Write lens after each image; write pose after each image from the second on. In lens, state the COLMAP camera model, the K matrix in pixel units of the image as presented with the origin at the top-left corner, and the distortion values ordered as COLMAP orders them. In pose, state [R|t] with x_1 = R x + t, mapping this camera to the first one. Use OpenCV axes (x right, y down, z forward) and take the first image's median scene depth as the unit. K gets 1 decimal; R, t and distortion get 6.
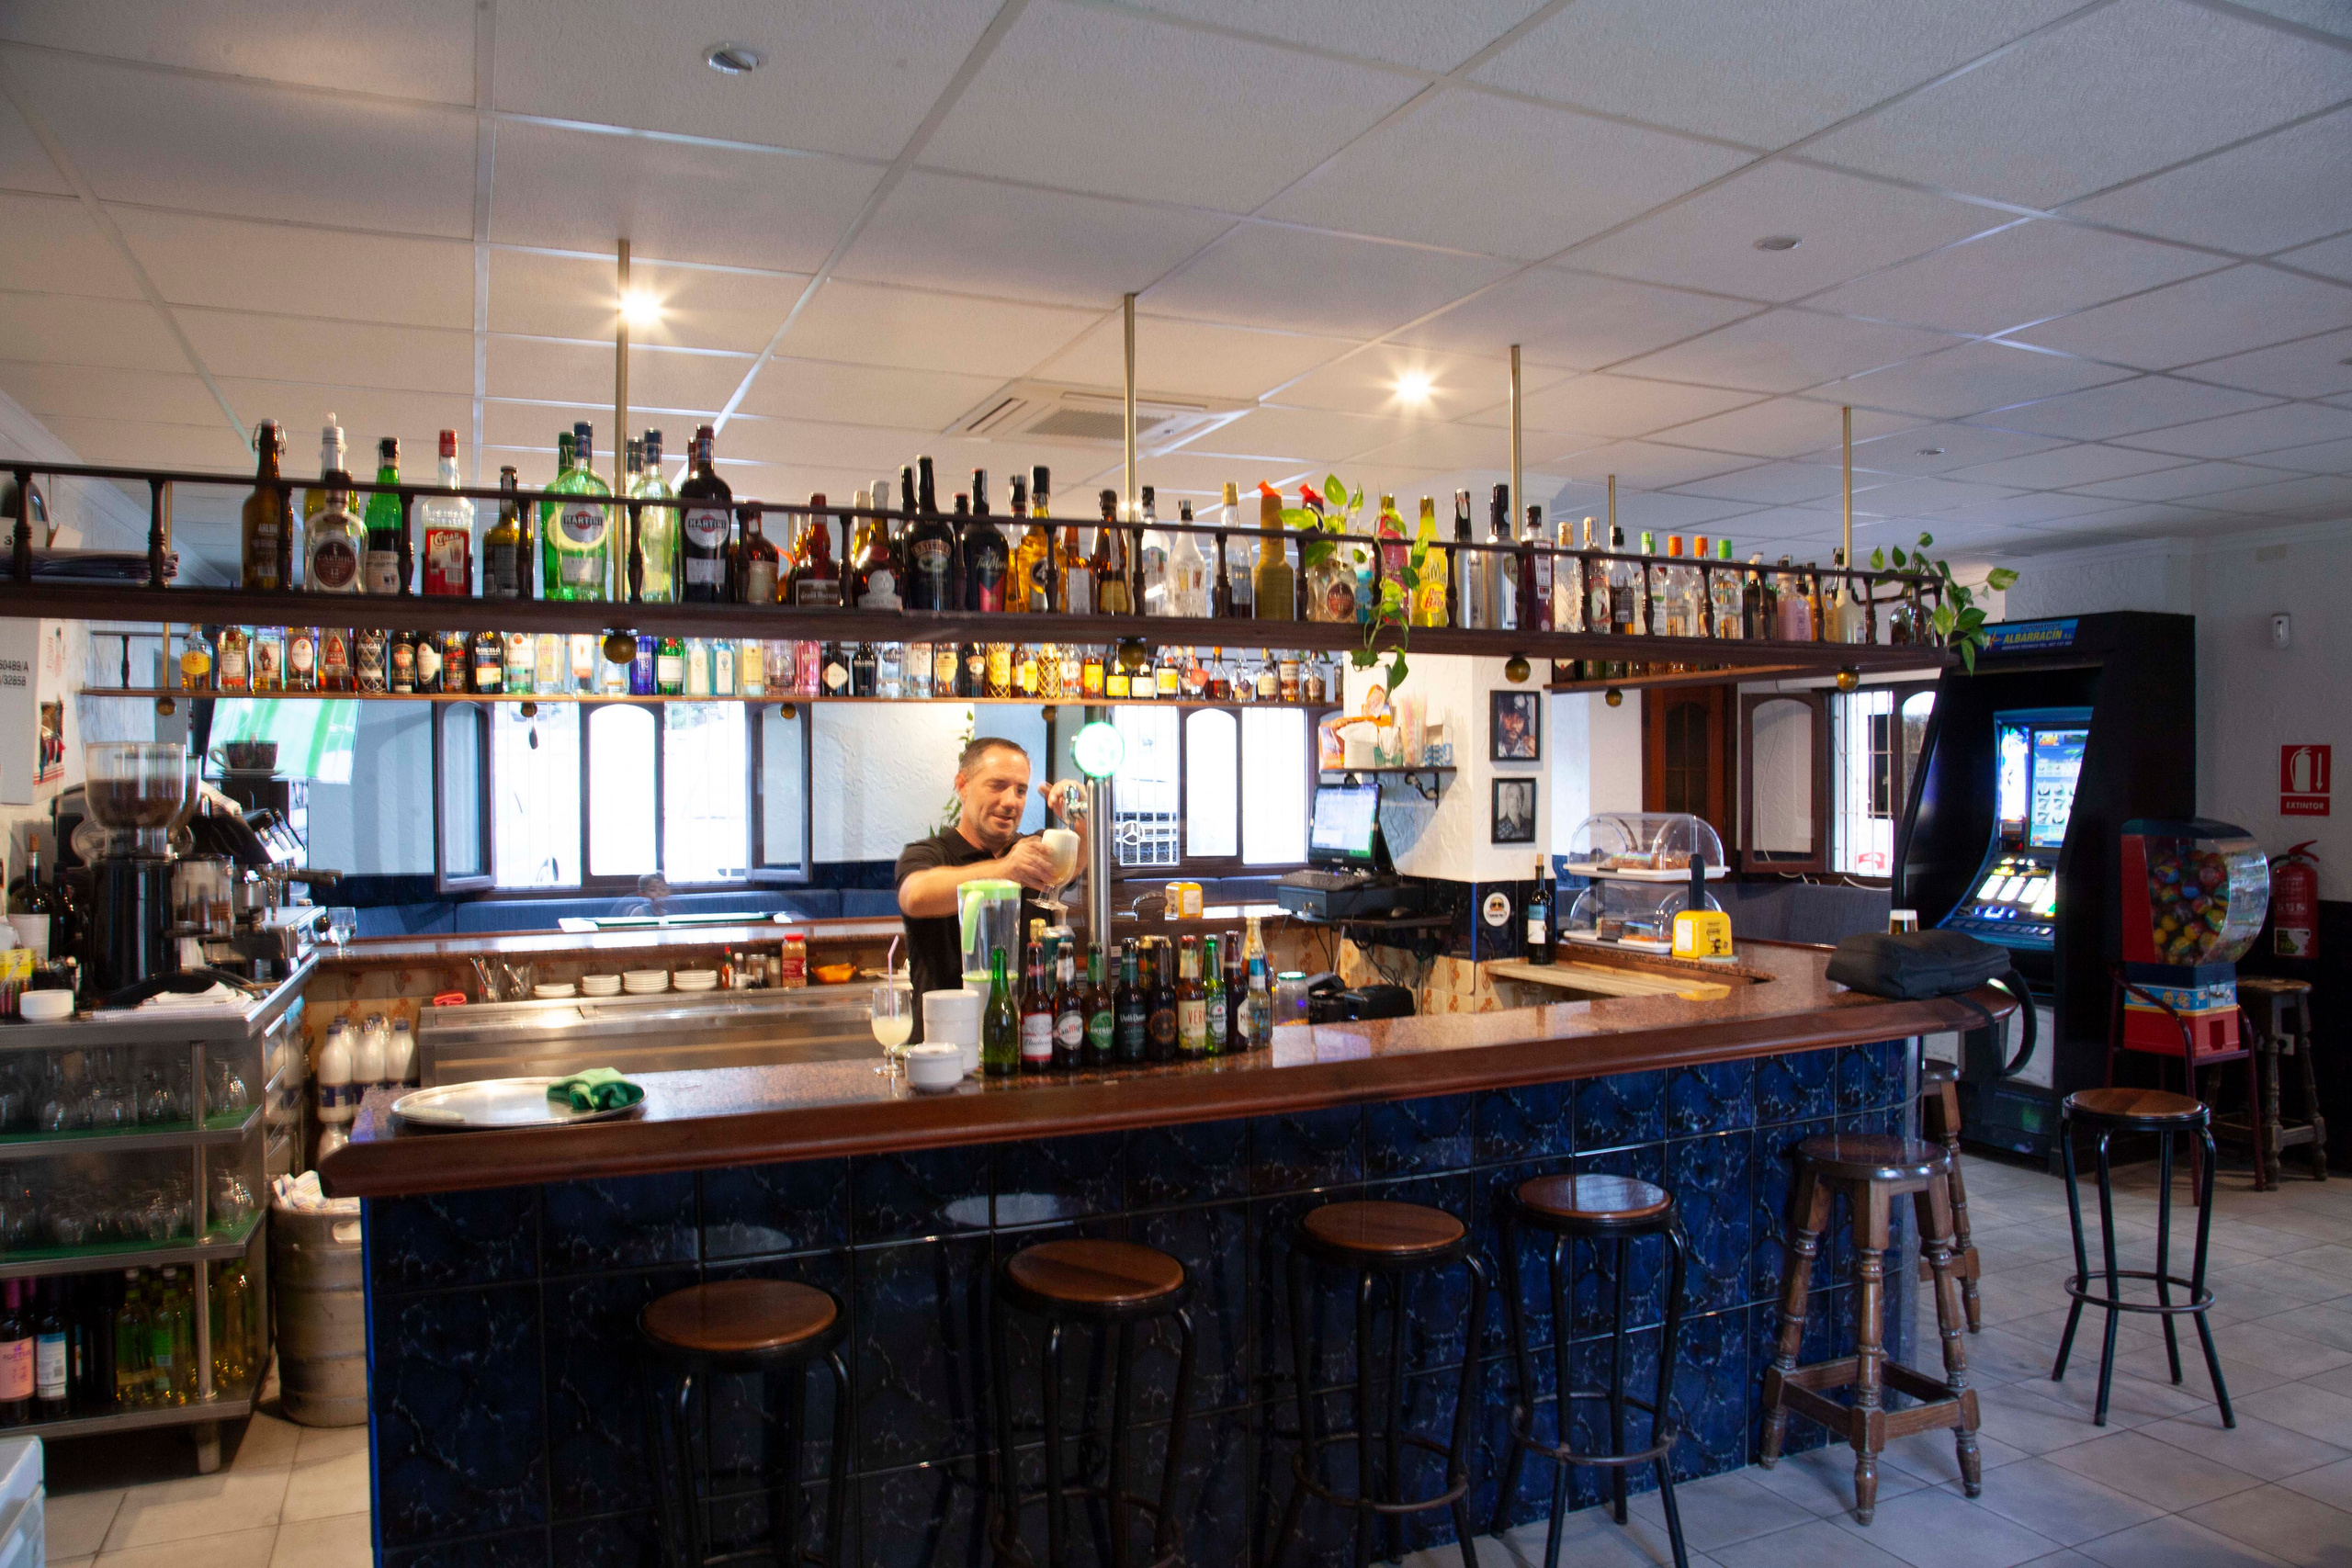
lens RADIAL K [[1646.9, 0, 1176.0], [0, 1646.9, 784.0], [0, 0, 1]] dist [-0.116818, 0.065986]
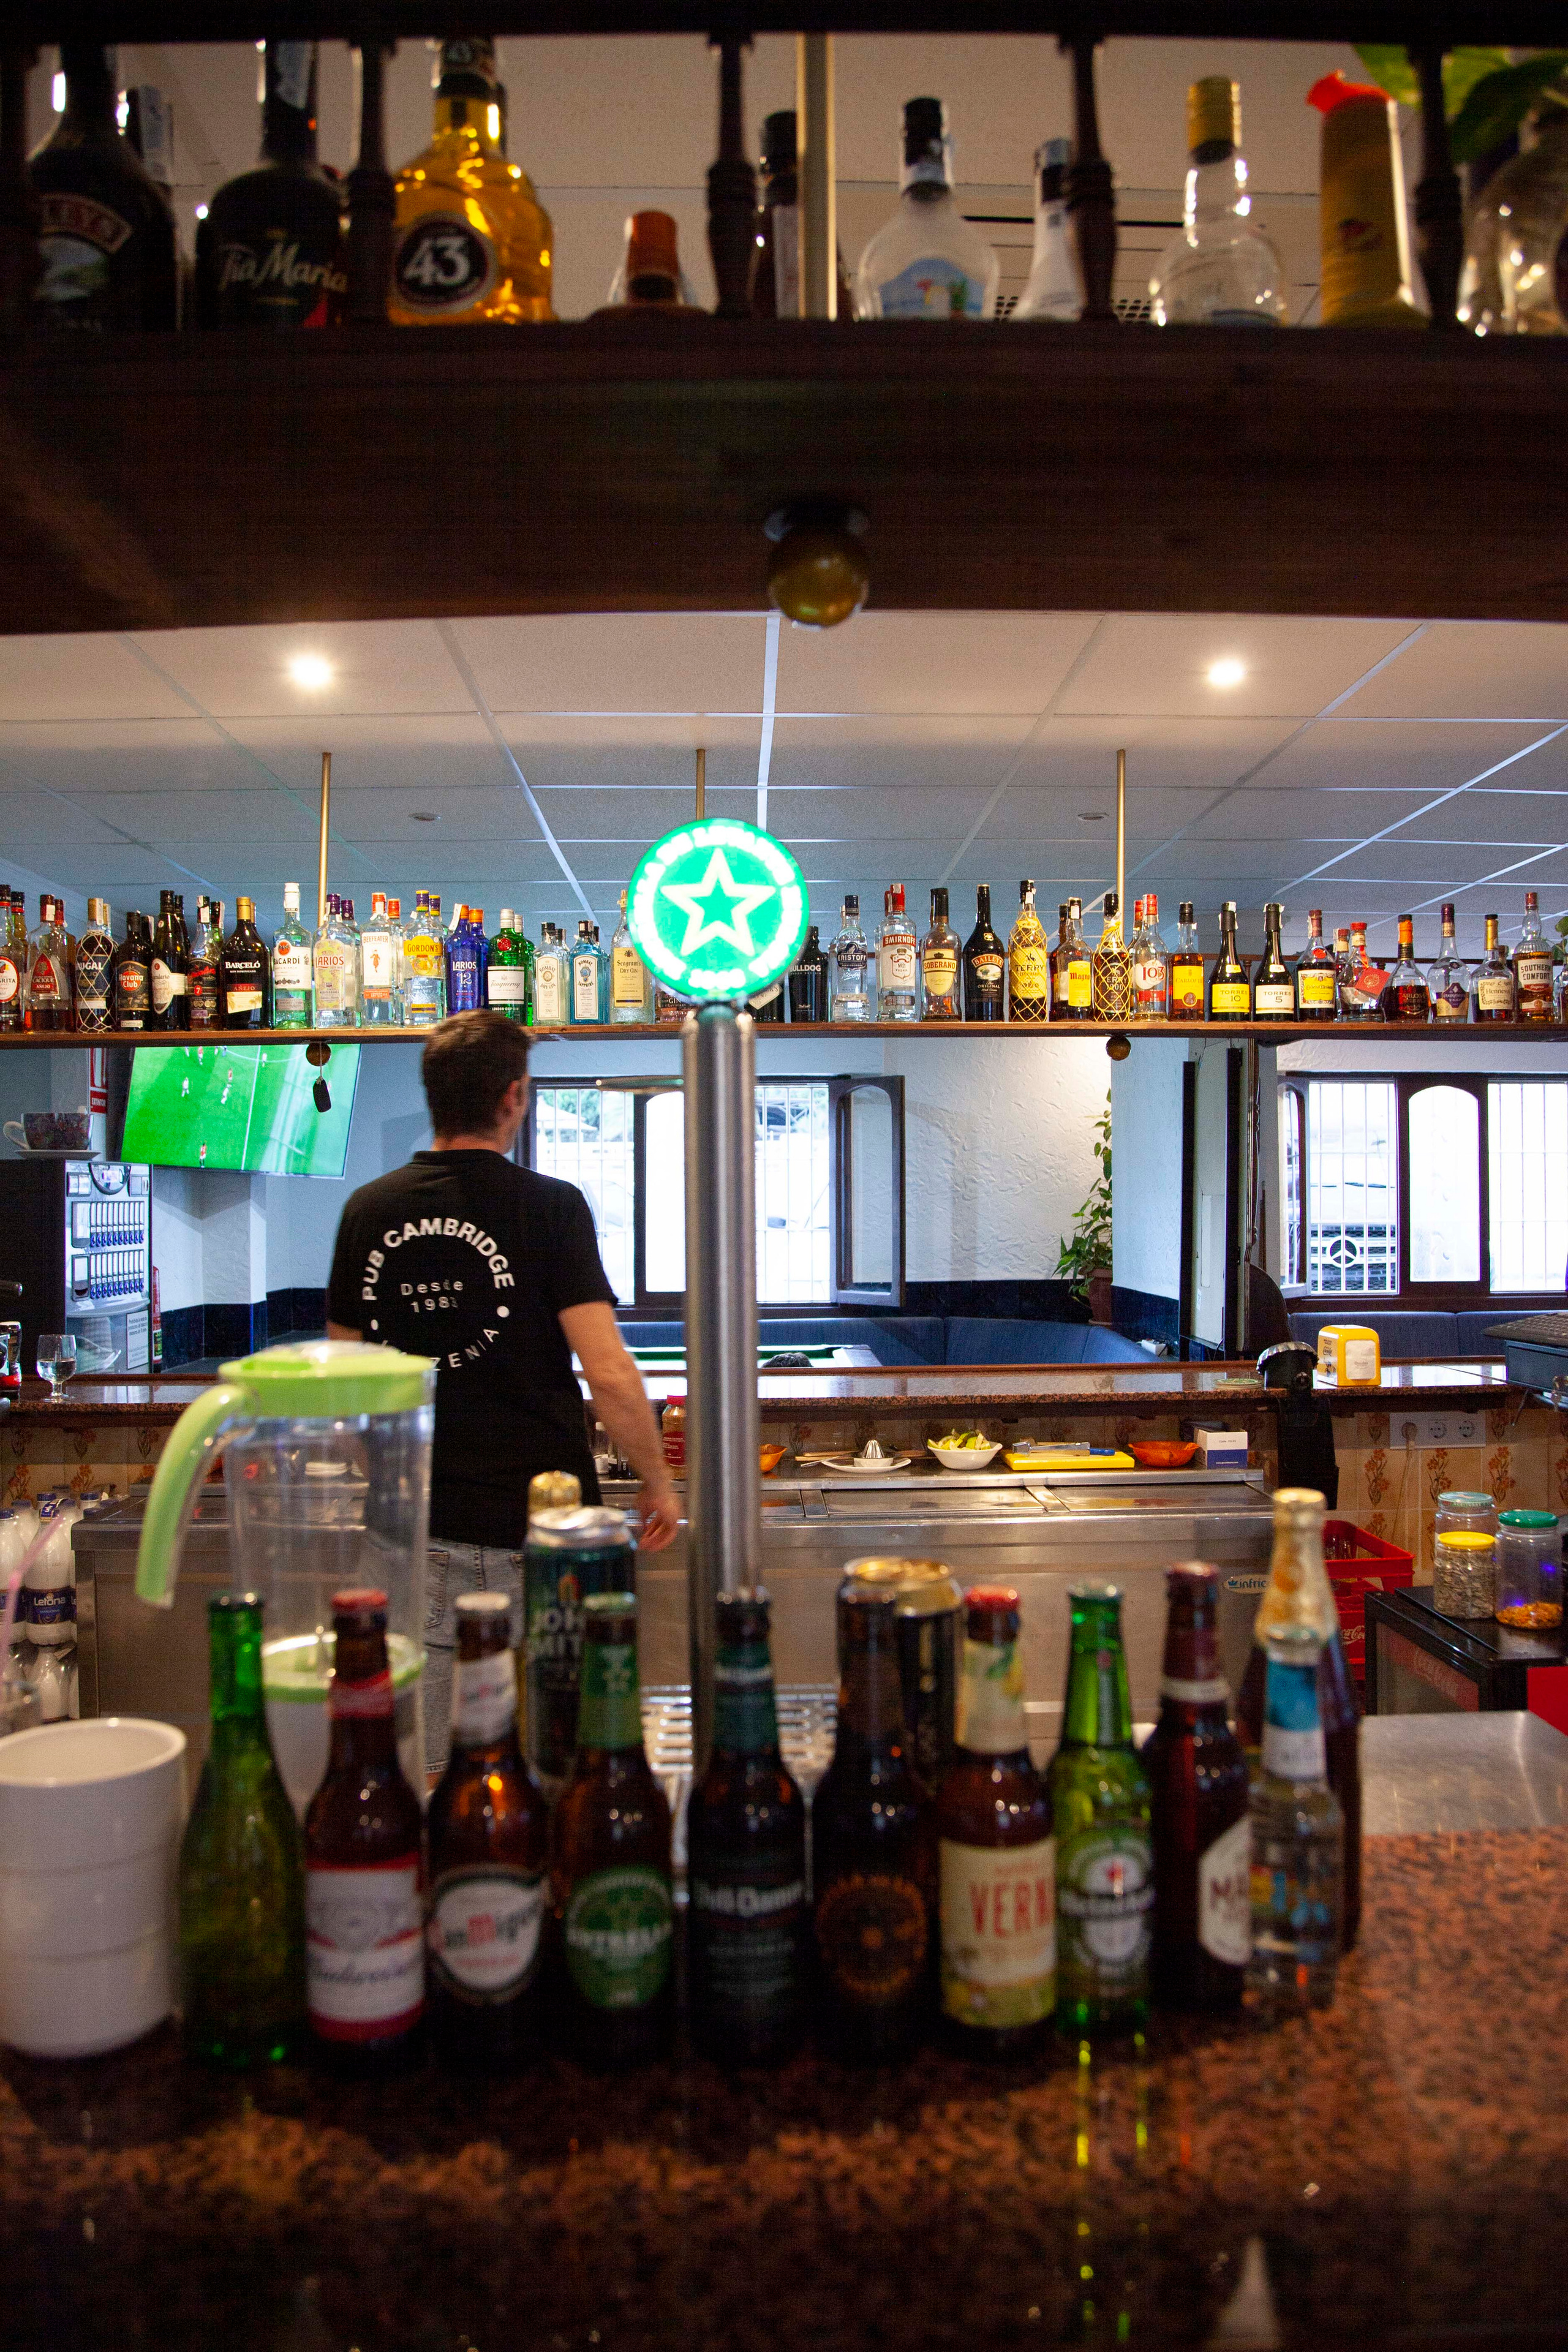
lens RADIAL K [[1610.8, 0, 792.0], [0, 1610.8, 1249.5], [0, 0, 1]] dist [-0.124851, 0.077348]
pose [[0.925094, 0.011561, -0.379563, 0.039661], [-0.001272, 0.999625, 0.027347, 0.017061], [0.379737, -0.024816, 0.924761, 0.409703]]
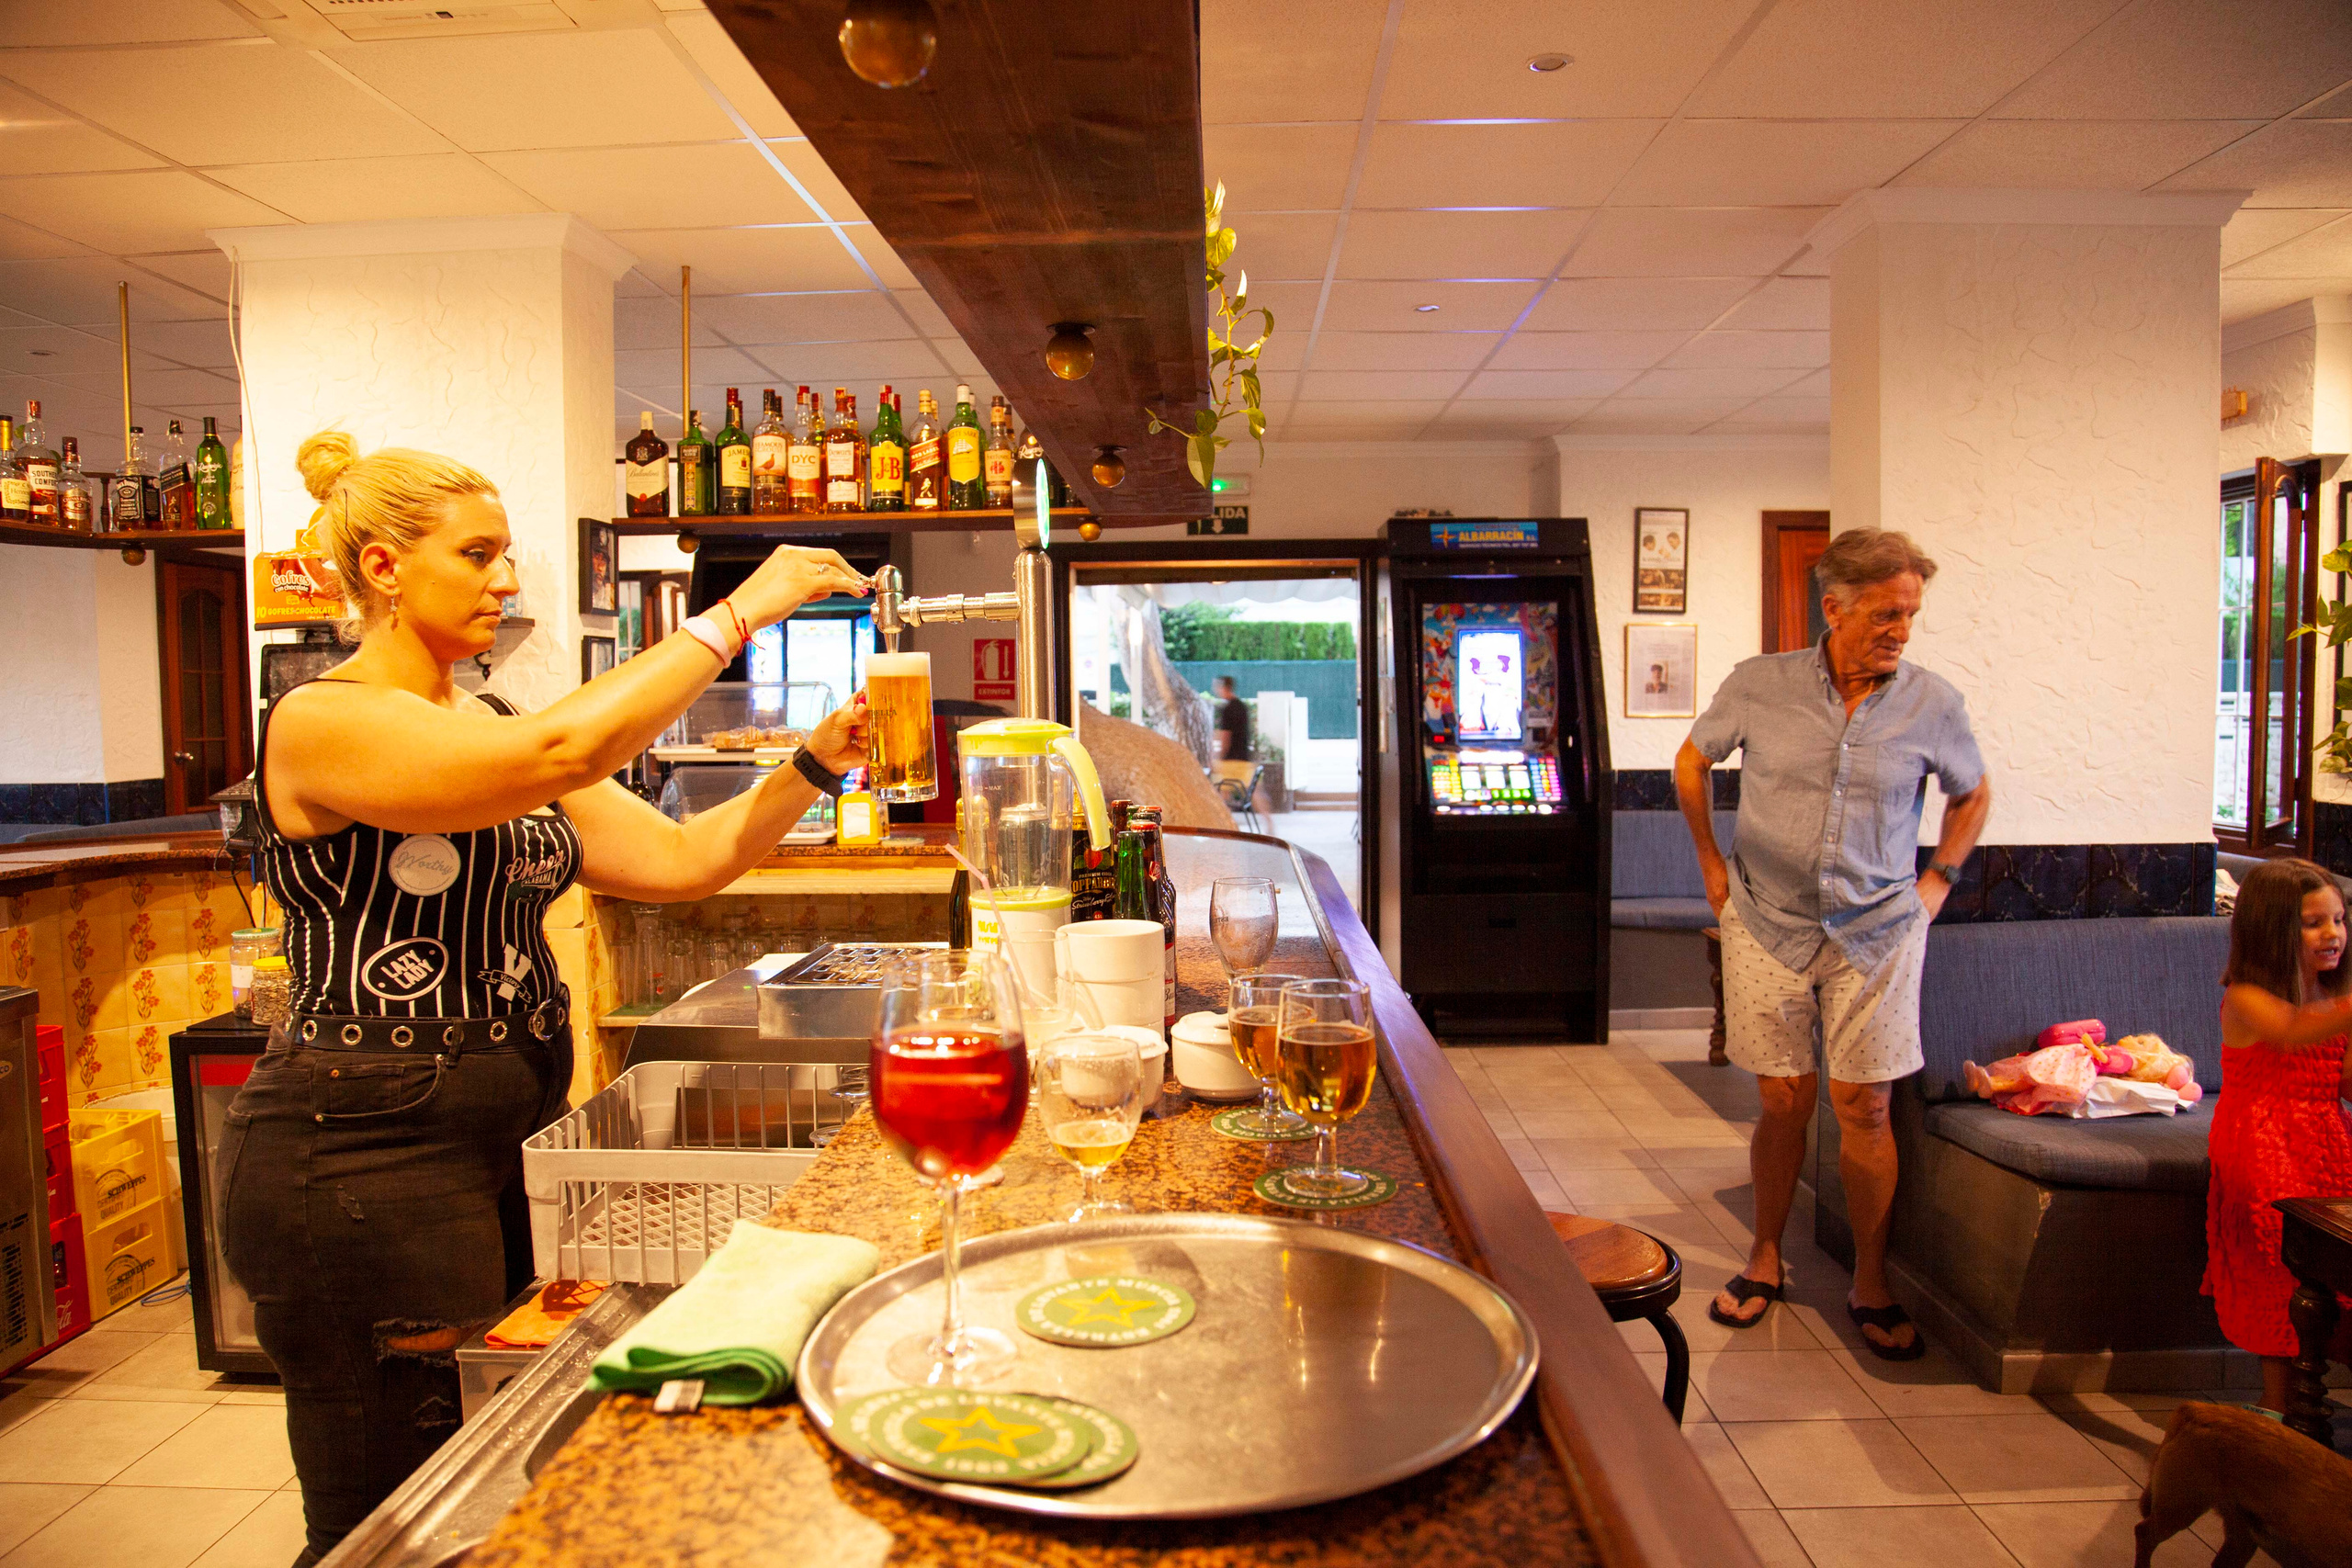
lens RADIAL K [[1594.0, 0, 1169.2], [0, 1594.0, 793.5], [0, 0, 1]] dist [-0.124003, 0.077049]
pose [[0.438150, -0.053731, 0.897295, -0.294679], [0.013276, 0.998490, 0.053308, 0.029071], [-0.898804, -0.011444, 0.438202, 0.386334]]
